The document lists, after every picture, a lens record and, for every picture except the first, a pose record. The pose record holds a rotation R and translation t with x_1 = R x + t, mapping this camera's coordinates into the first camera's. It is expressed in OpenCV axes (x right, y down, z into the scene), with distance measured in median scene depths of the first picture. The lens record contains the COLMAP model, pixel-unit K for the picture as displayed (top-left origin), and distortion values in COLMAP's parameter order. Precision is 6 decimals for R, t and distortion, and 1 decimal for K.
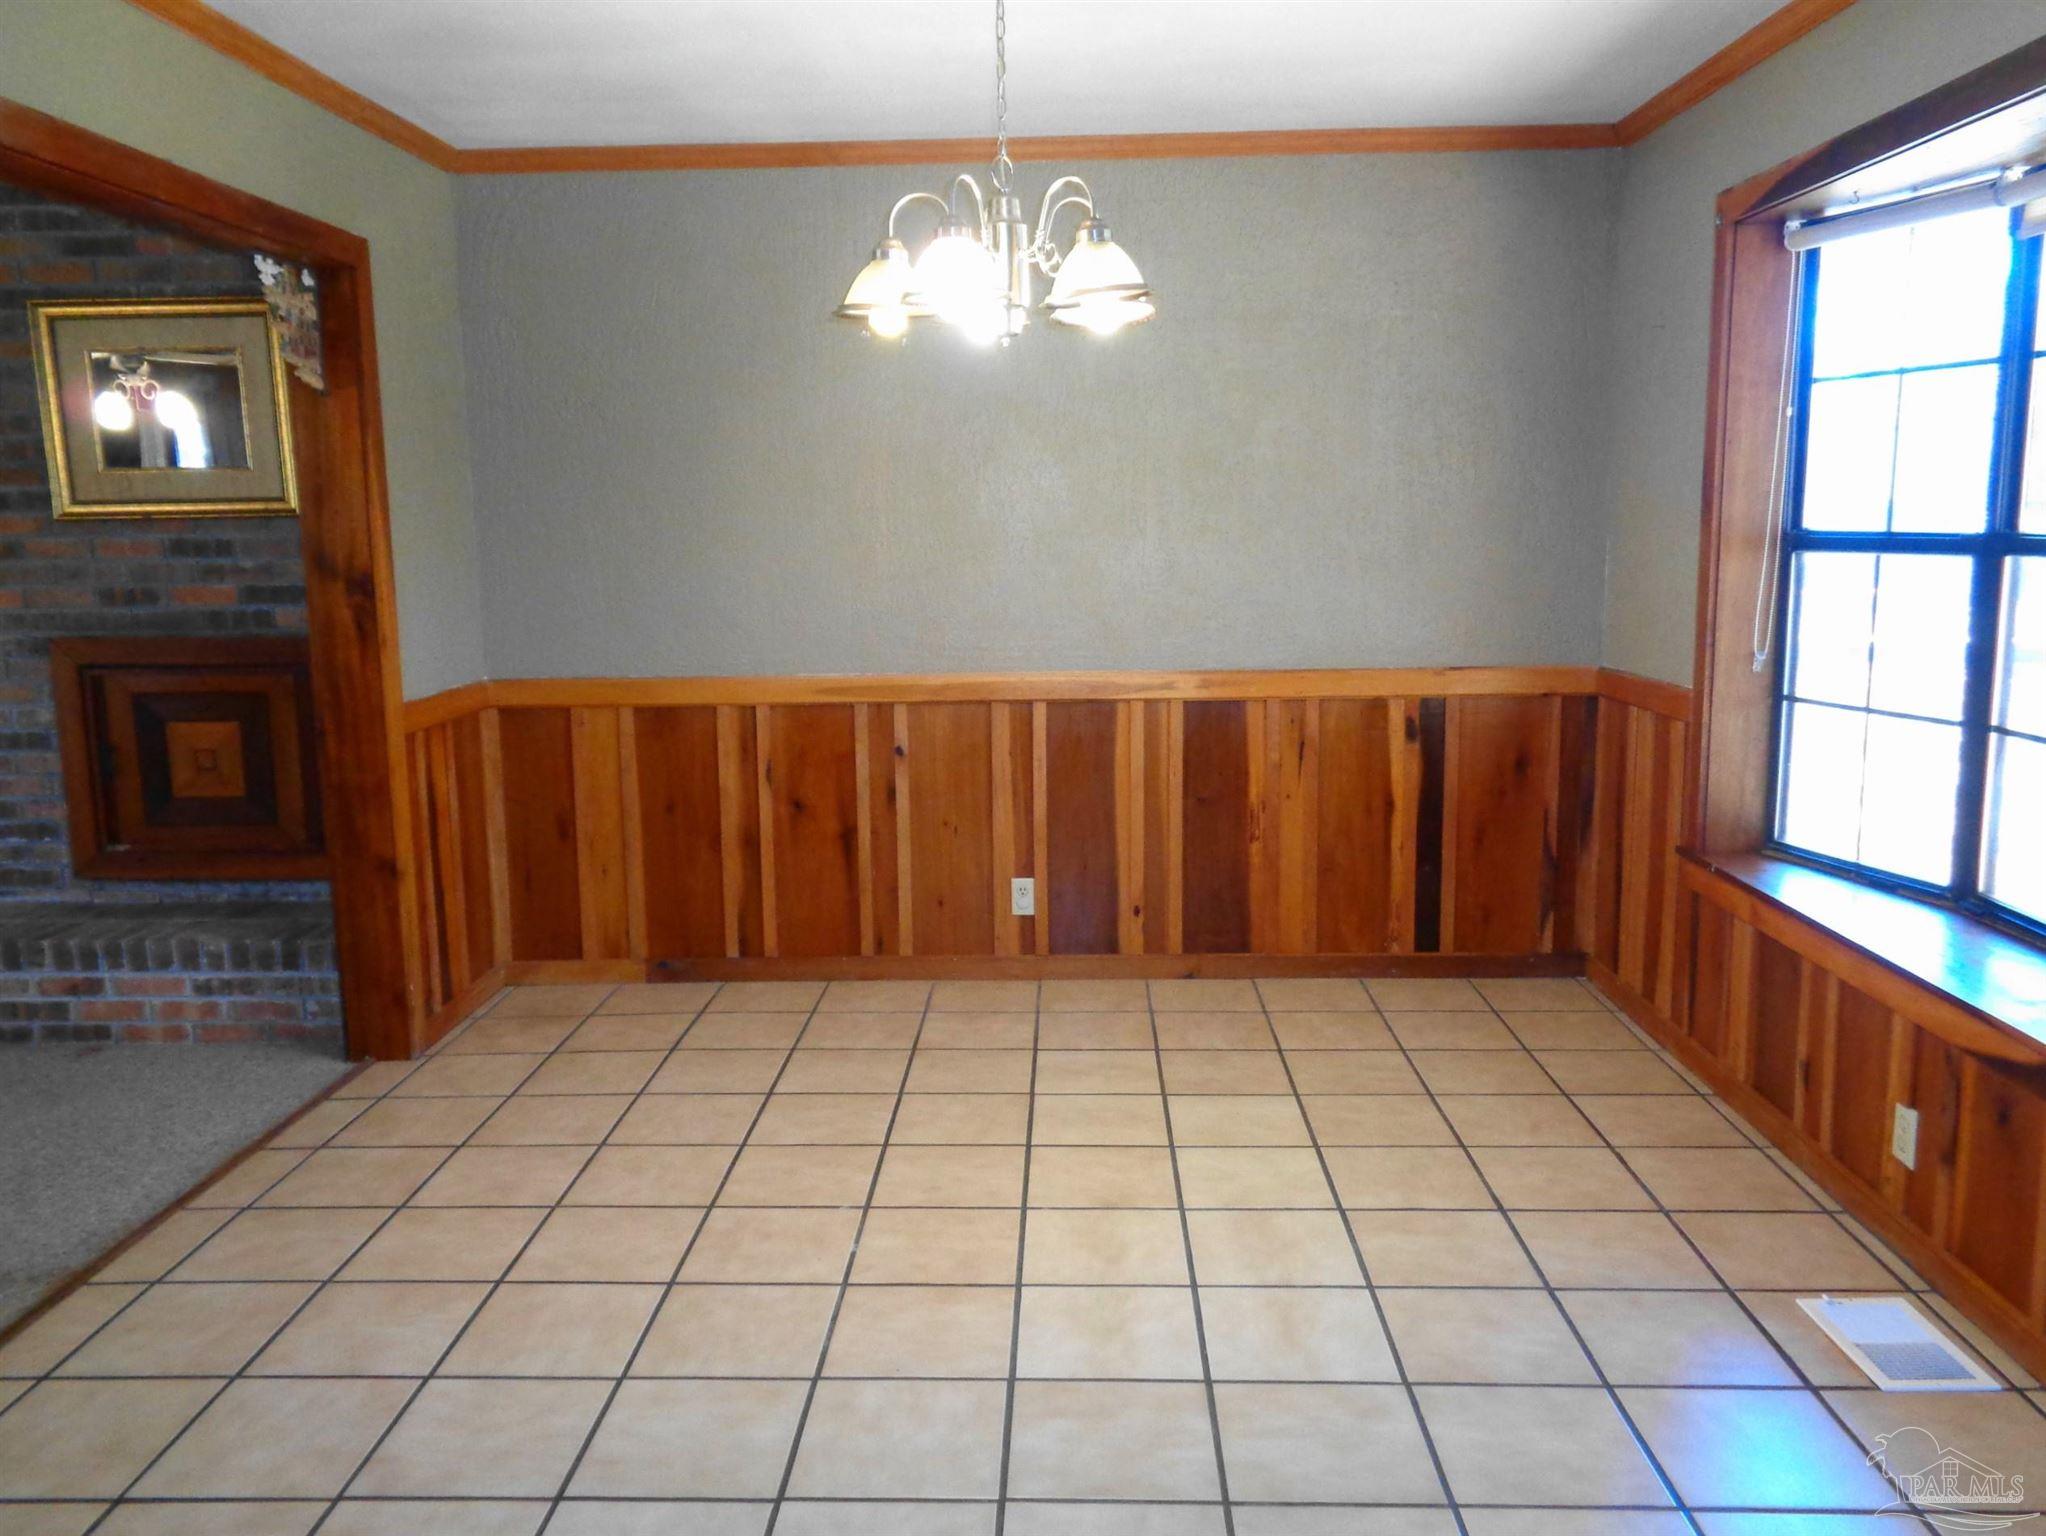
lens RADIAL K [[1530.8, 0, 1014.7], [0, 1530.8, 762.8], [0, 0, 1]] dist [0.022807, -0.001865]
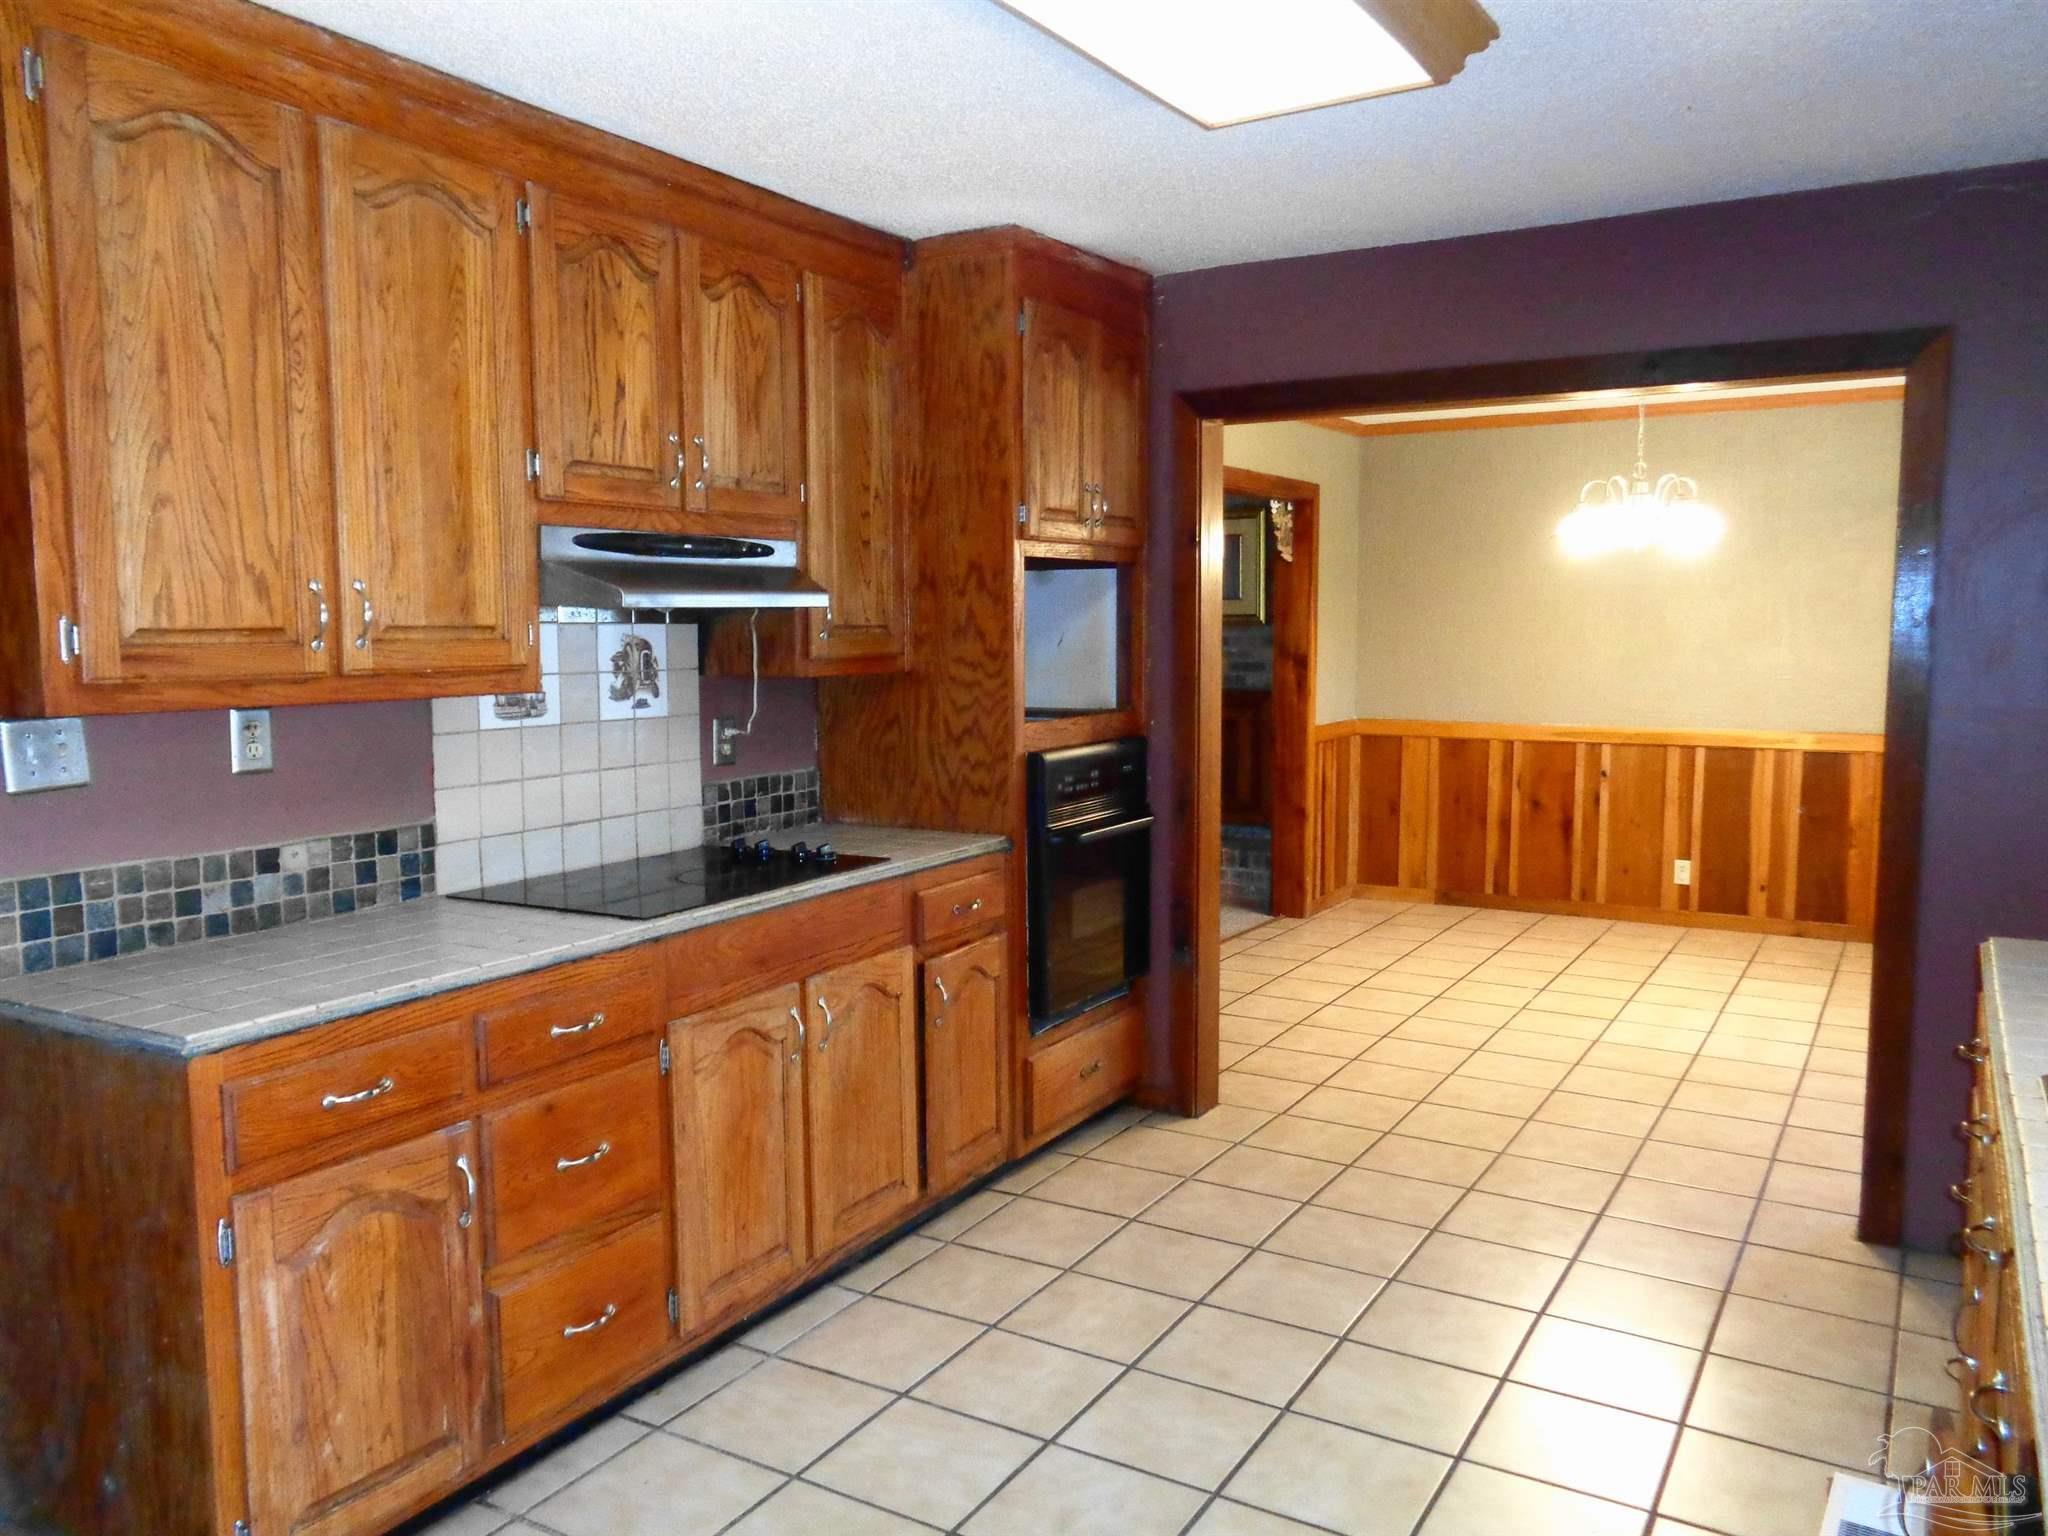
lens RADIAL K [[1532.3, 0, 1020.5], [0, 1532.3, 763.1], [0, 0, 1]] dist [0.022807, -0.001865]
pose [[0.870836, 0.058280, -0.488106, 0.178120], [-0.085211, 0.995812, -0.033126, 0.087107], [0.484131, 0.070439, 0.872155, -0.702616]]
